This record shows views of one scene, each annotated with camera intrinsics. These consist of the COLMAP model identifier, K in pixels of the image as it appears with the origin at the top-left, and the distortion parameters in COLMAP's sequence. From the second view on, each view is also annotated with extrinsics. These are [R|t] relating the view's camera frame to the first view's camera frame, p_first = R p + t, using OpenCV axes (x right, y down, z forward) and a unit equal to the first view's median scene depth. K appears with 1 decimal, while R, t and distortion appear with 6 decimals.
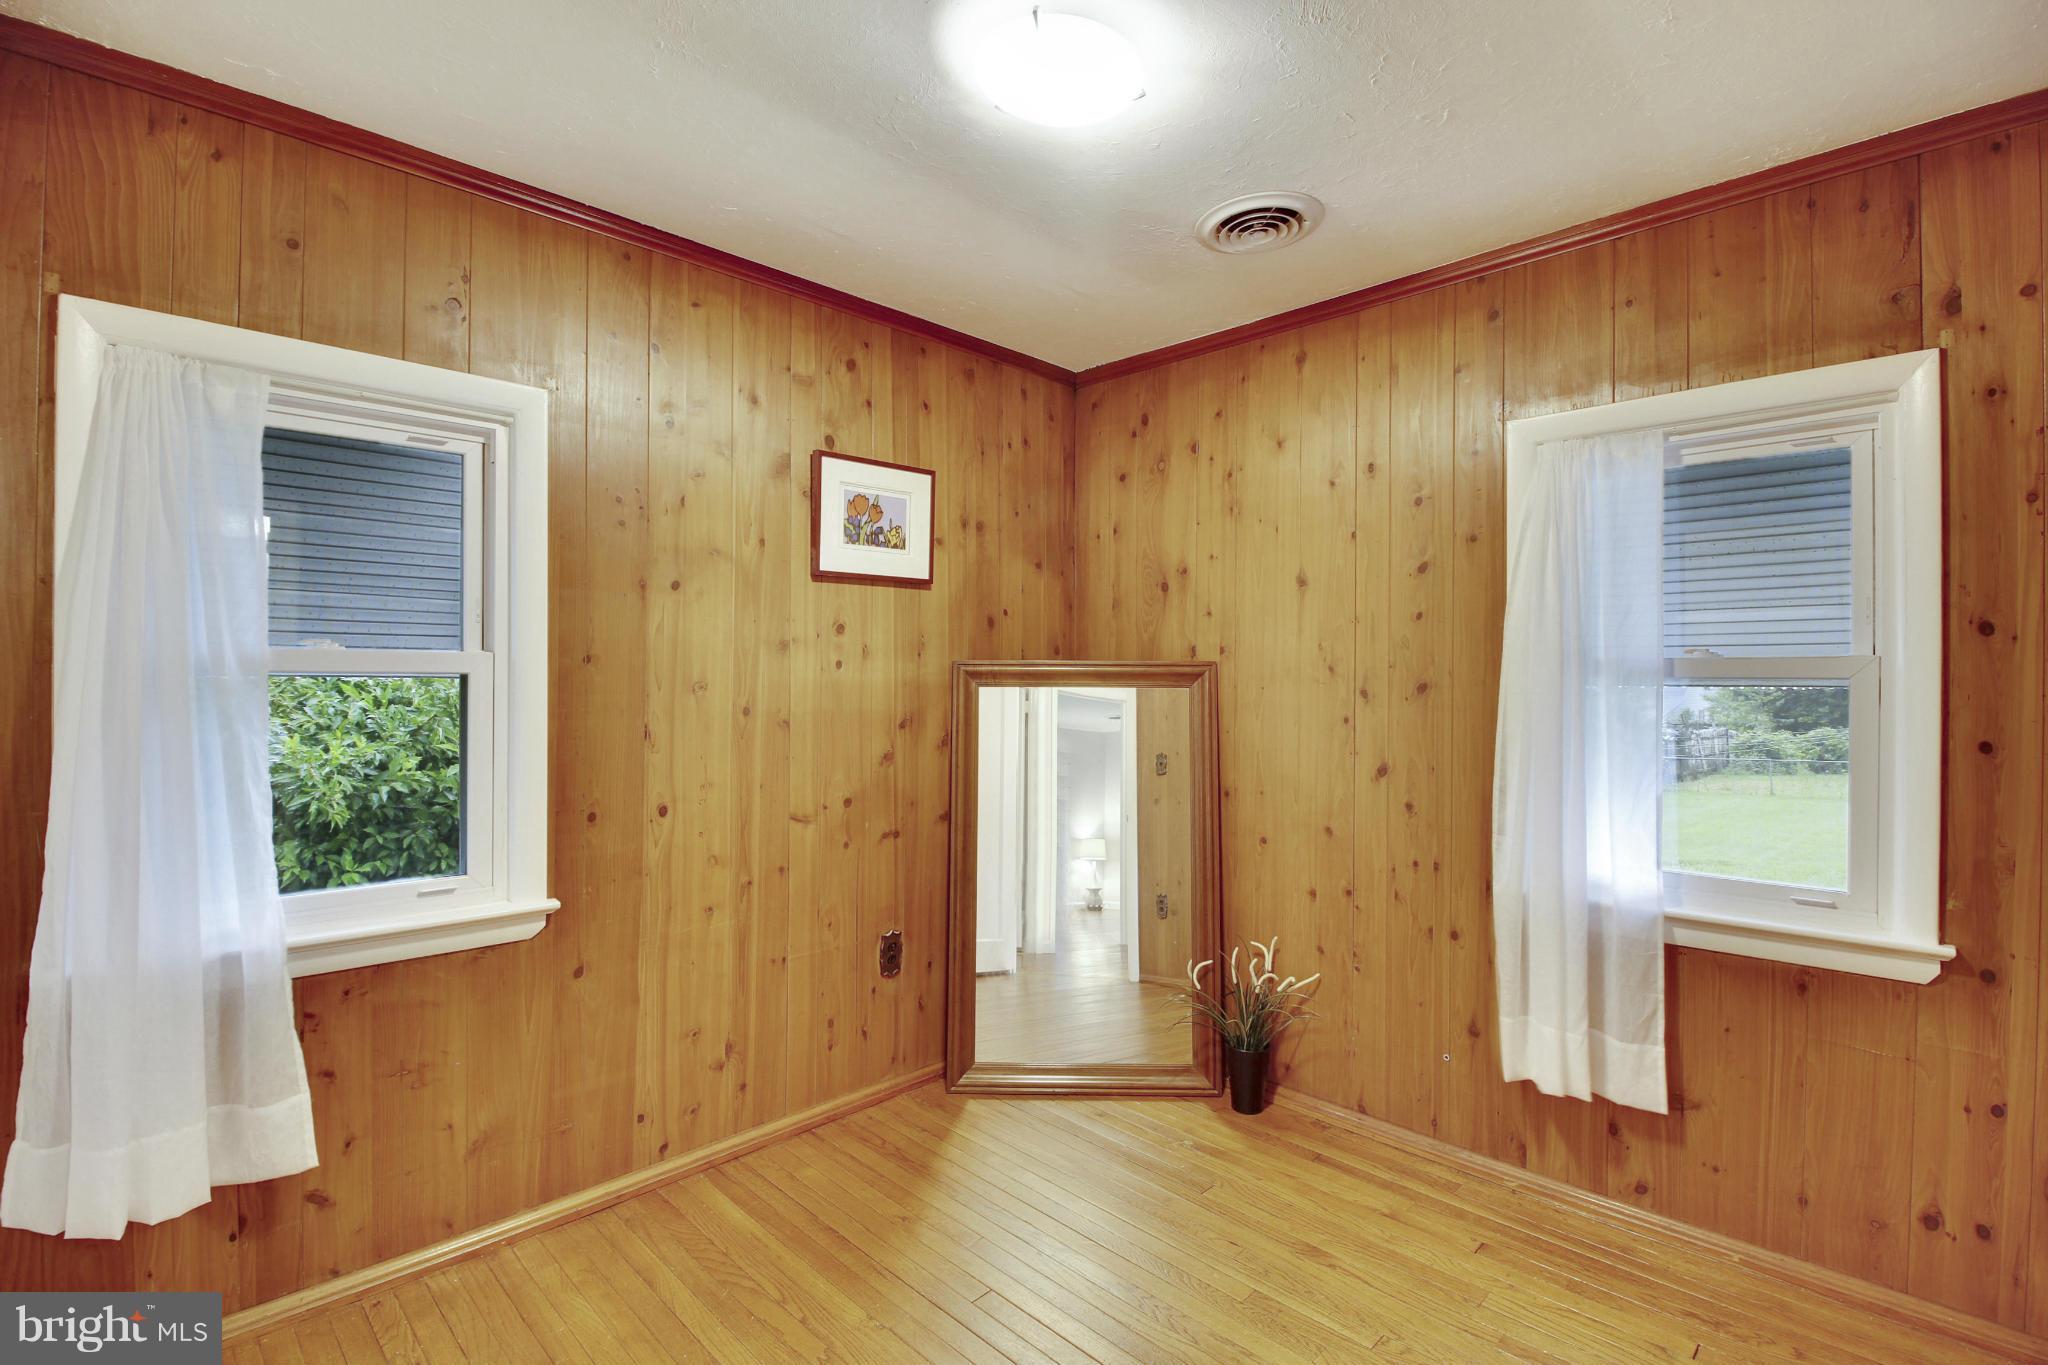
lens RADIAL K [[959.9, 0, 1024.0], [0, 959.9, 682.5], [0, 0, 1]] dist [0.002931, -0.011773]
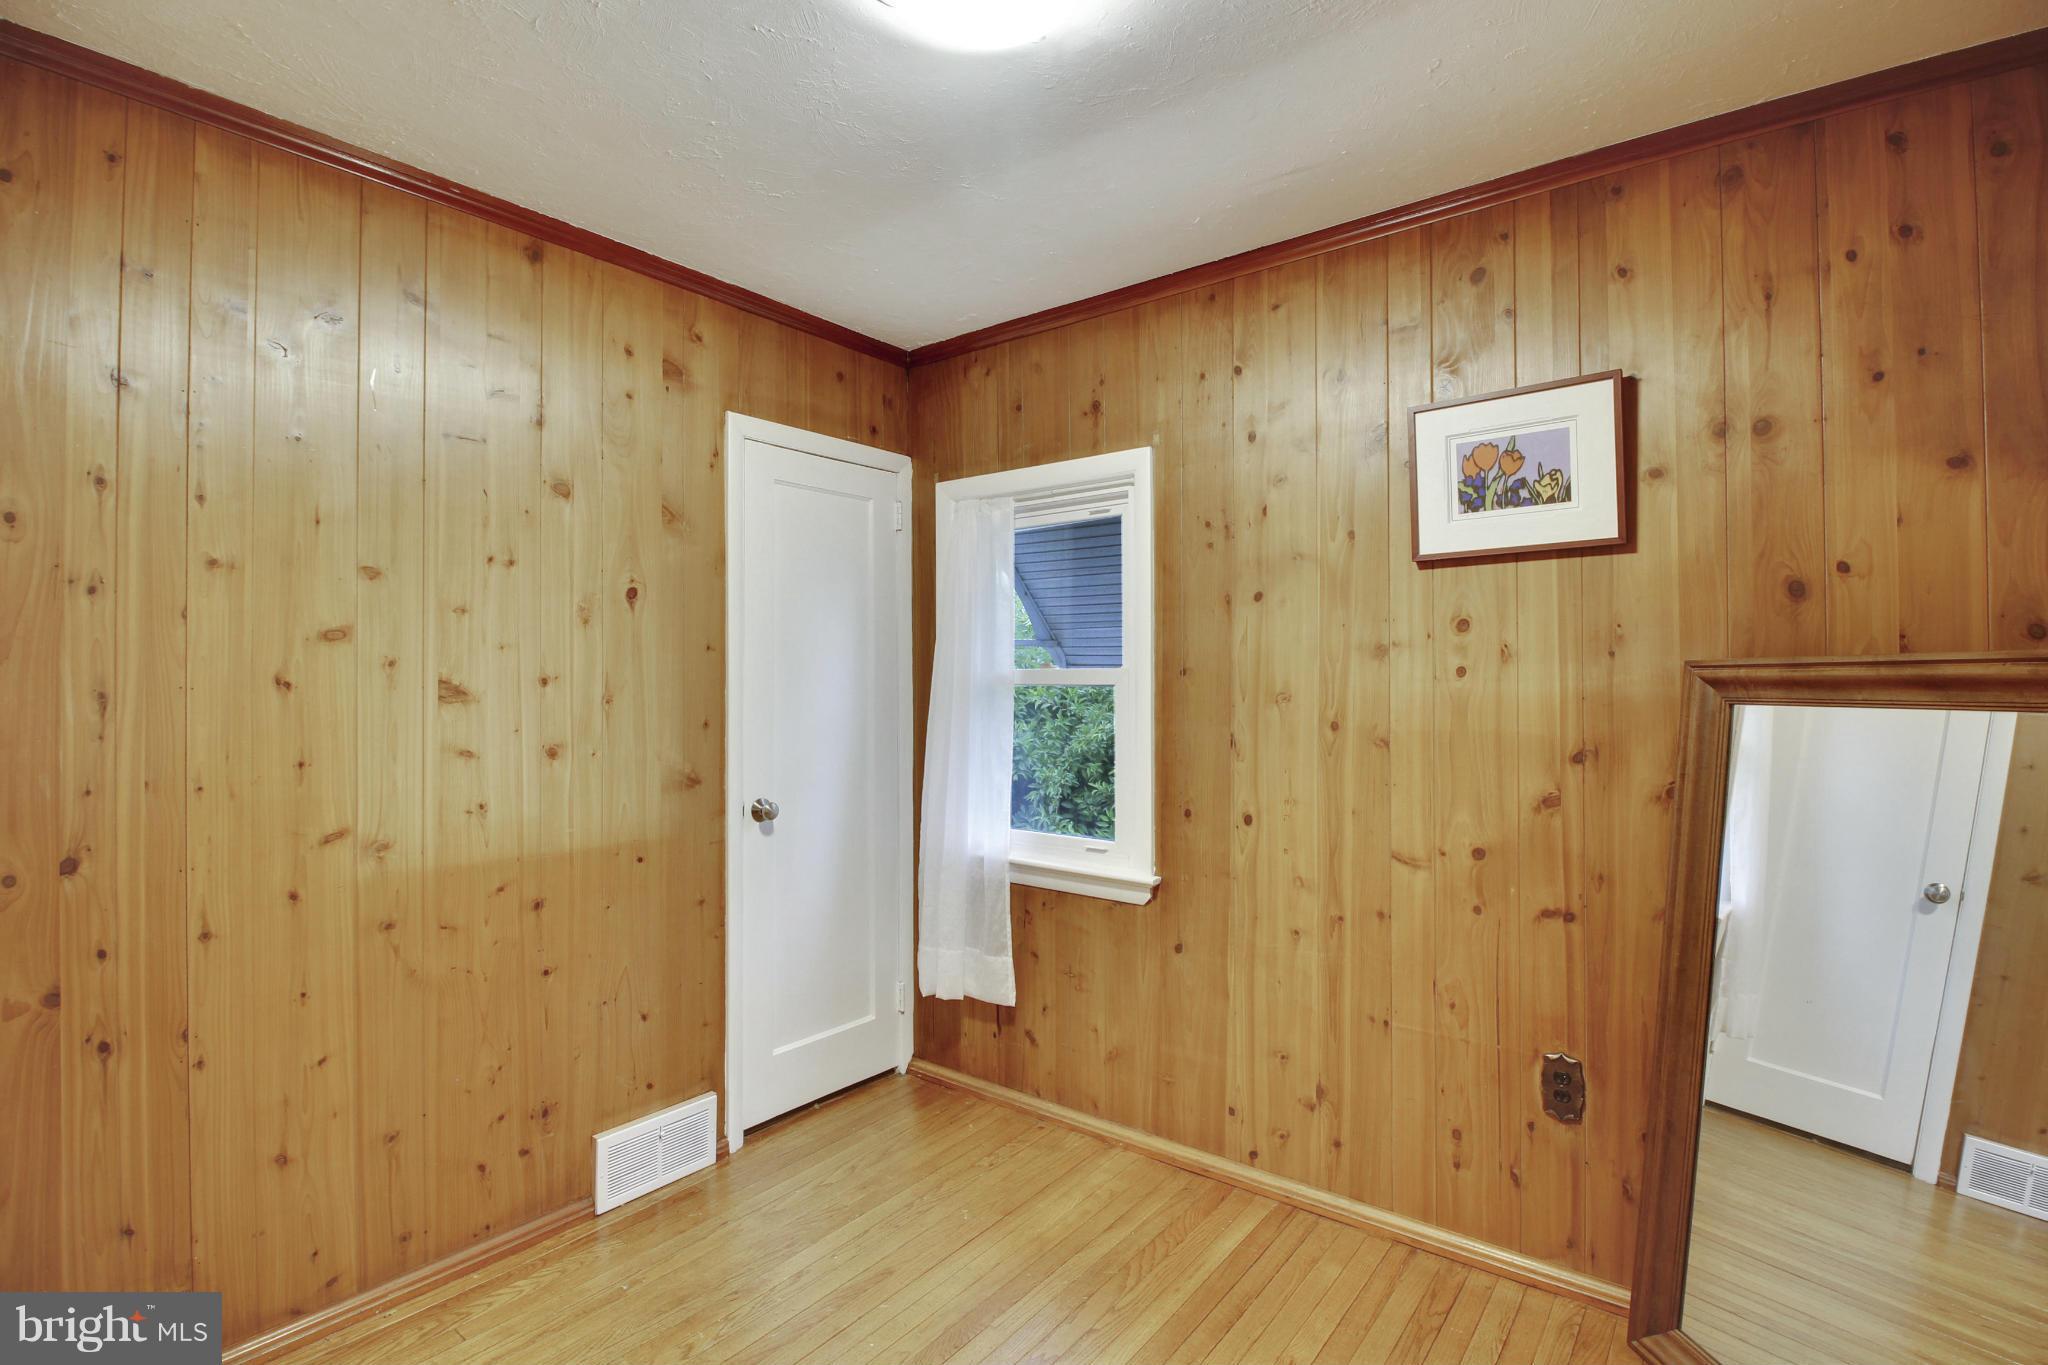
lens RADIAL K [[959.9, 0, 1024.0], [0, 959.9, 682.5], [0, 0, 1]] dist [0.002931, -0.011773]
pose [[0.127135, -0.006822, -0.991862, 0.566014], [-0.005692, 0.999955, -0.007607, -0.002192], [0.991869, 0.006613, 0.127090, 0.595332]]
